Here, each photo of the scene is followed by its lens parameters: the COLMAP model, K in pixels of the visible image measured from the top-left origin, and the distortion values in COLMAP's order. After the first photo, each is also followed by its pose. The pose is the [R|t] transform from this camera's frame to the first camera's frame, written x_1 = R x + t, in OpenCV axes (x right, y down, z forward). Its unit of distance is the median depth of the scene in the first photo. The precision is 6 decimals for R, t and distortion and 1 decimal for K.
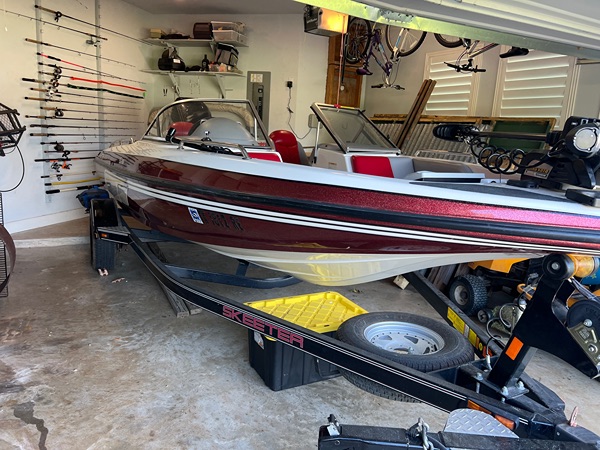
lens RADIAL K [[456.4, 0, 300.0], [0, 456.4, 225.0], [0, 0, 1]] dist [0.044628, -0.054002]
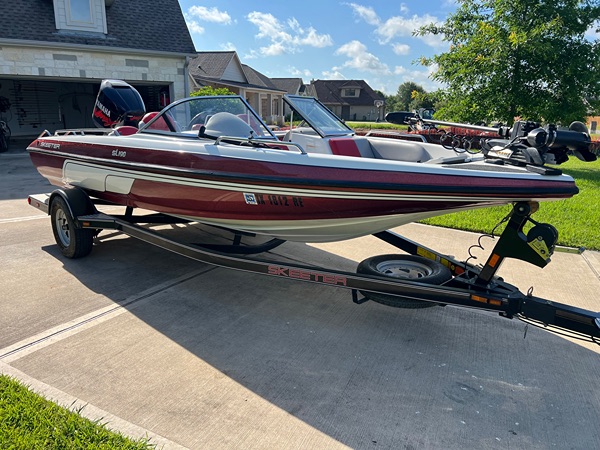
lens RADIAL K [[456.4, 0, 300.0], [0, 456.4, 225.0], [0, 0, 1]] dist [0.044628, -0.054002]
pose [[0.950724, -0.110744, 0.289585, -0.469888], [0.086836, 0.991760, 0.094187, -0.055548], [-0.297629, -0.064399, 0.952507, -0.262434]]
